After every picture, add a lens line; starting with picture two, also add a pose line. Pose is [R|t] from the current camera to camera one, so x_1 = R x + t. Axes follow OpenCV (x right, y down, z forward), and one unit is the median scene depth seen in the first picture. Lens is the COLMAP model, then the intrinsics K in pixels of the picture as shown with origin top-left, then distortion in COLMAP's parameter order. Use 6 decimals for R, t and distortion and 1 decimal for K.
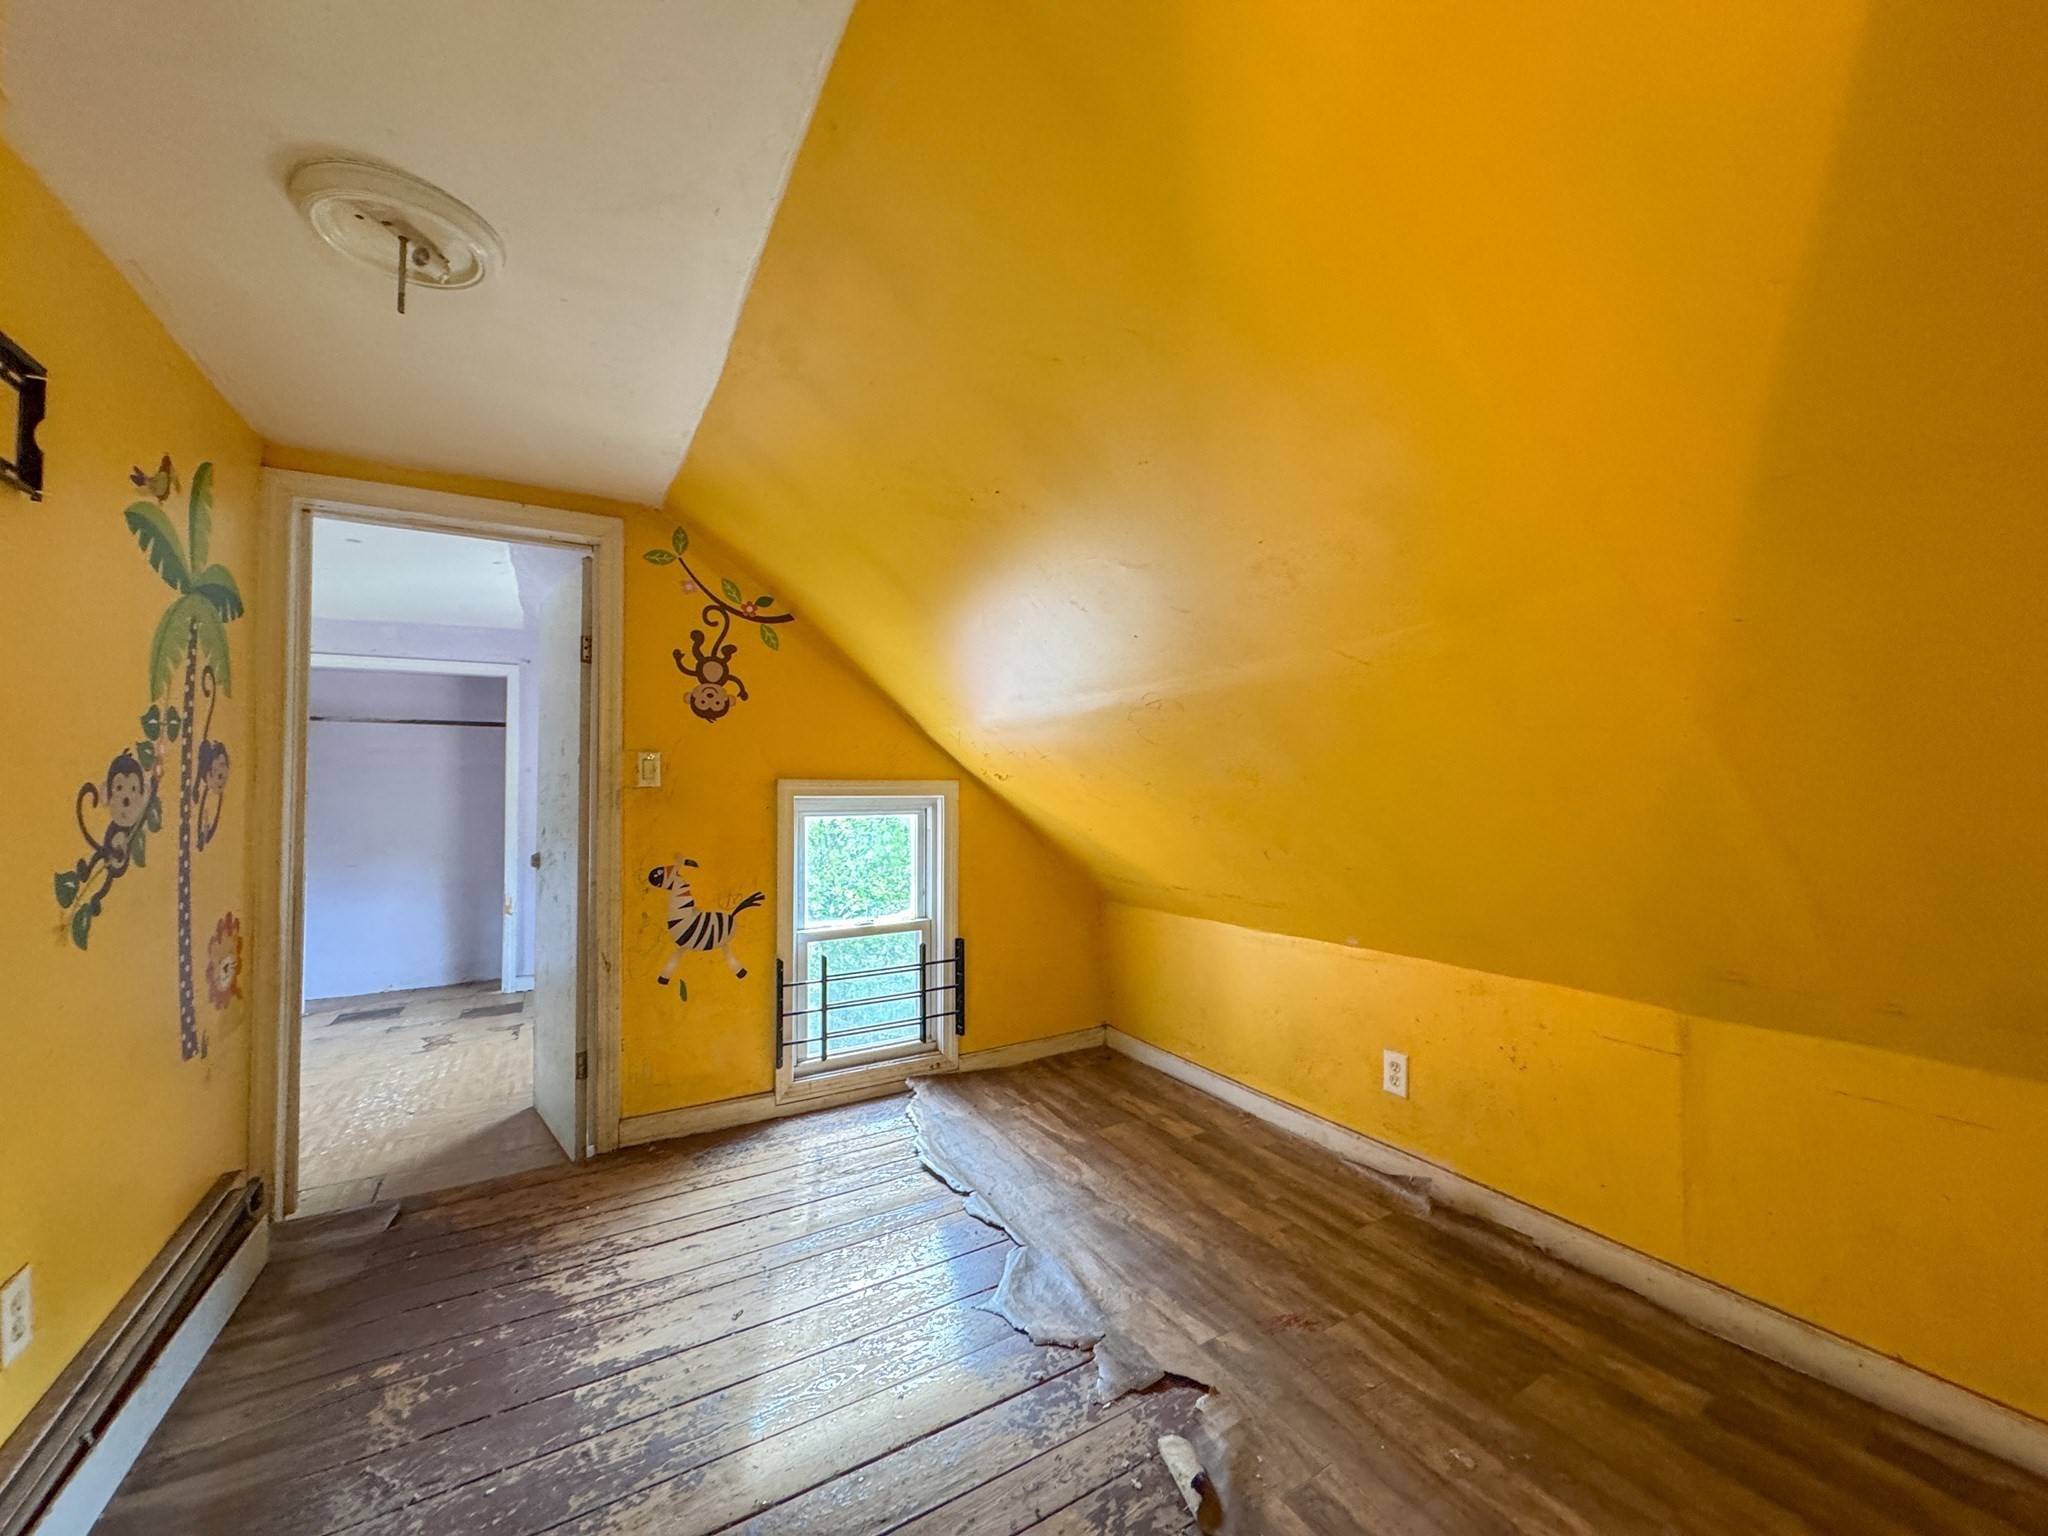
lens RADIAL K [[803.6, 0, 1033.9], [0, 803.6, 772.0], [0, 0, 1]] dist [0.001037, 0.000242]
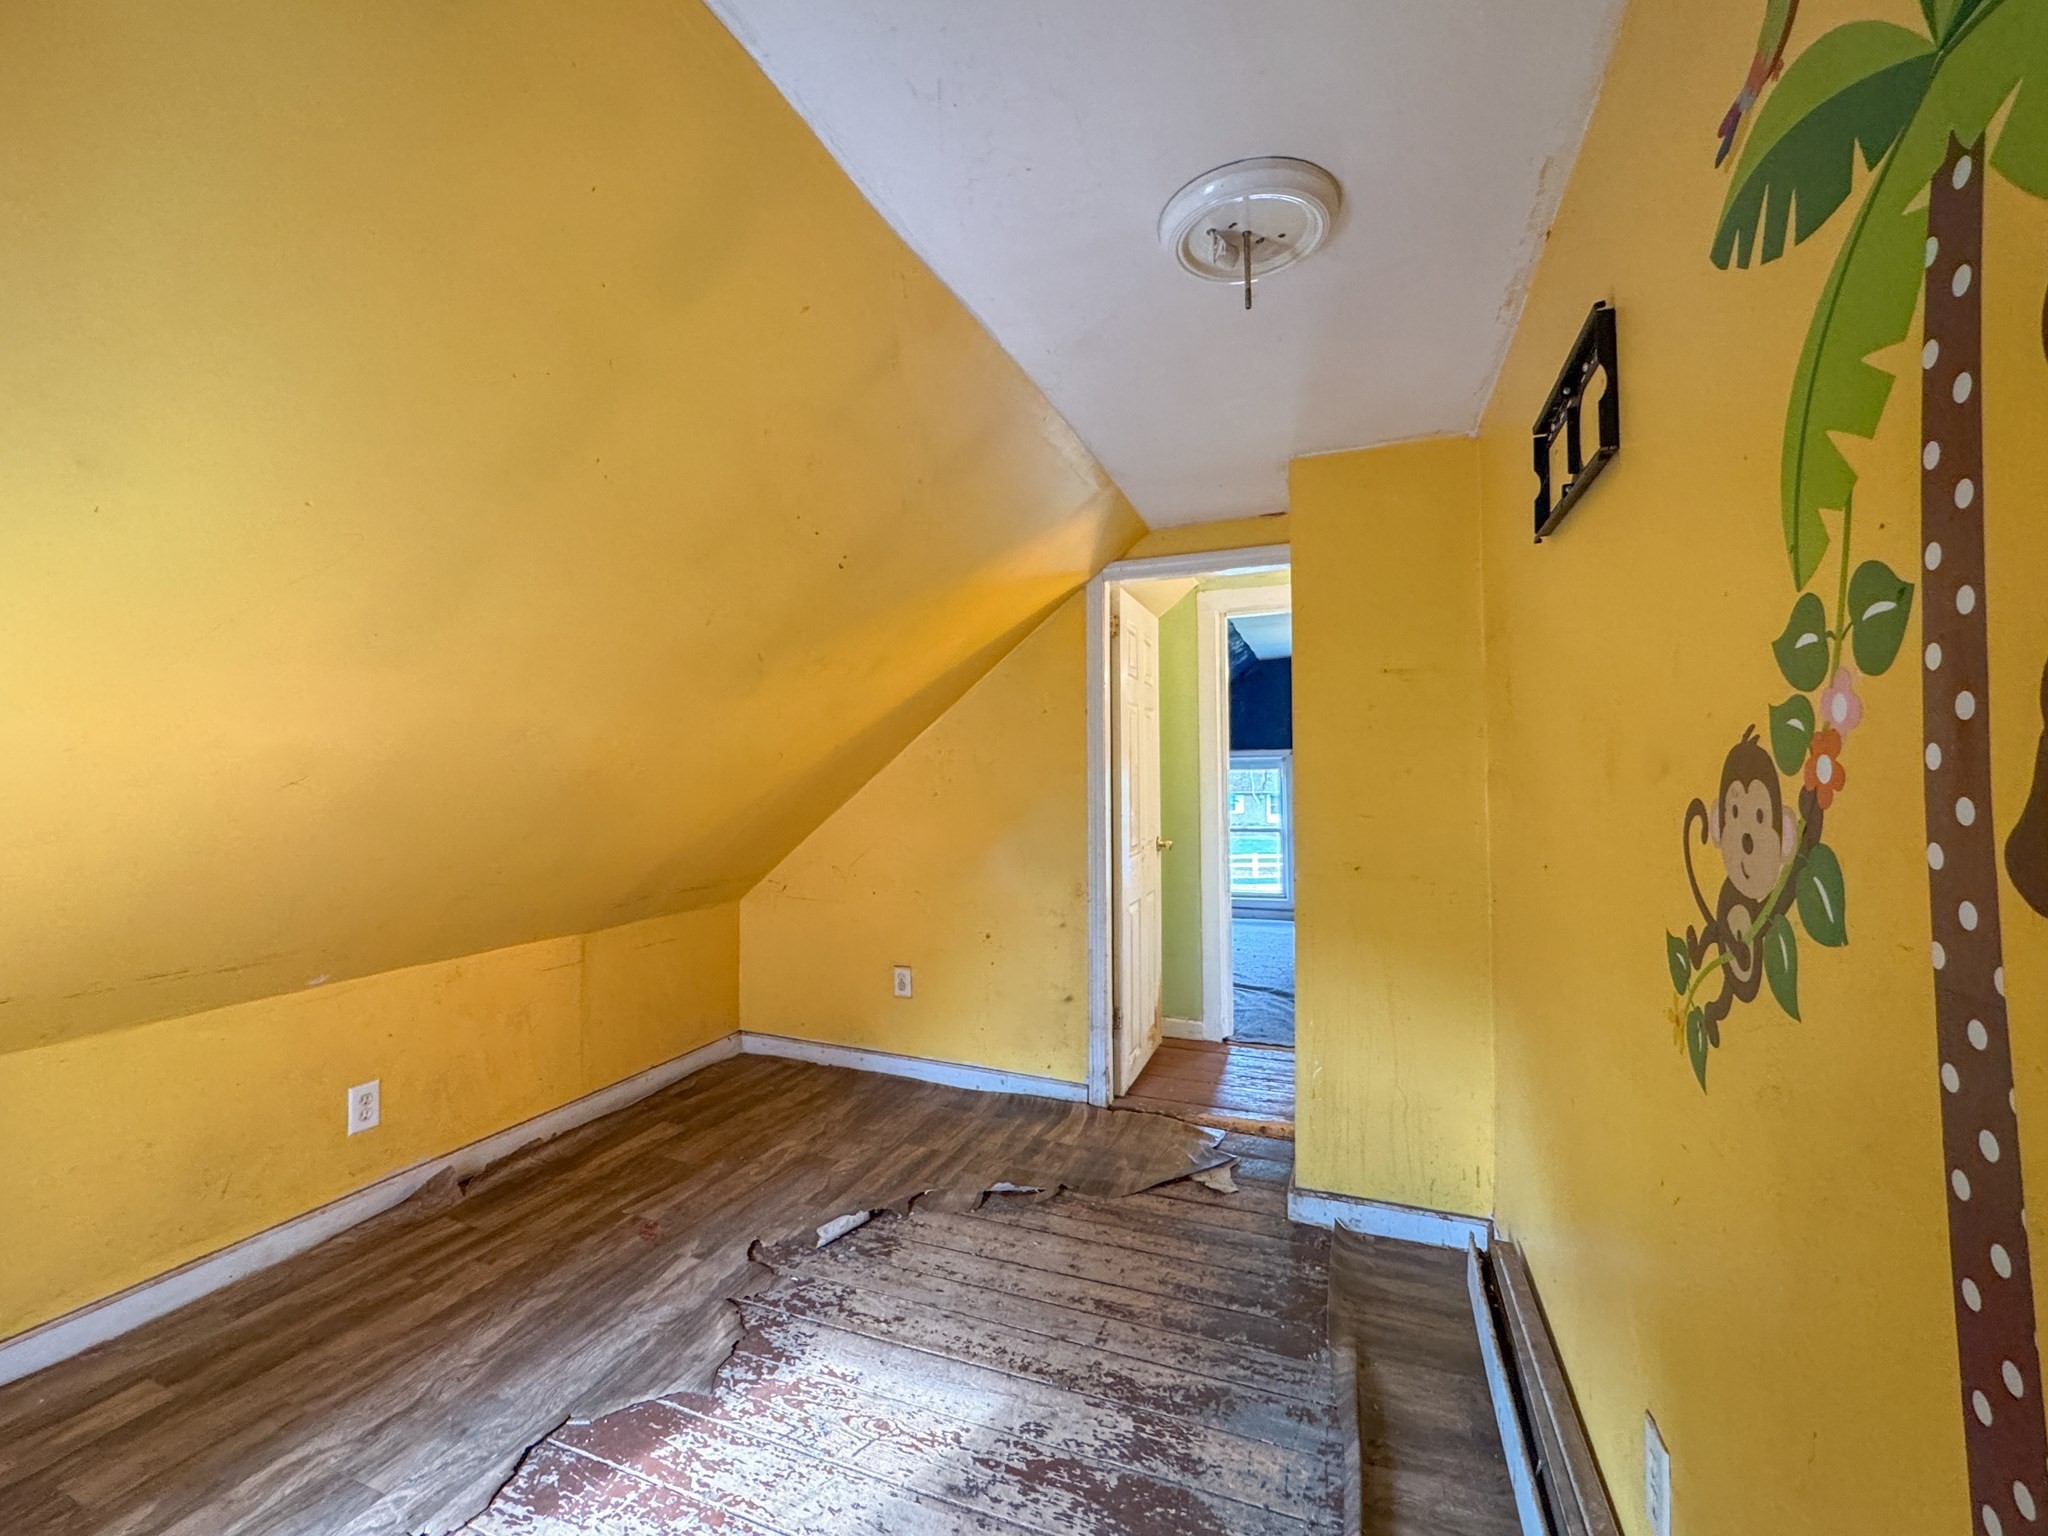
lens RADIAL K [[832.5, 0, 1018.1], [0, 832.5, 765.1], [0, 0, 1]] dist [0.001878, 0.000948]
pose [[-0.603890, 0.018331, 0.796857, -1.141724], [-0.008129, 0.999542, -0.029154, 0.008865], [-0.797027, -0.024083, -0.603464, 1.471300]]
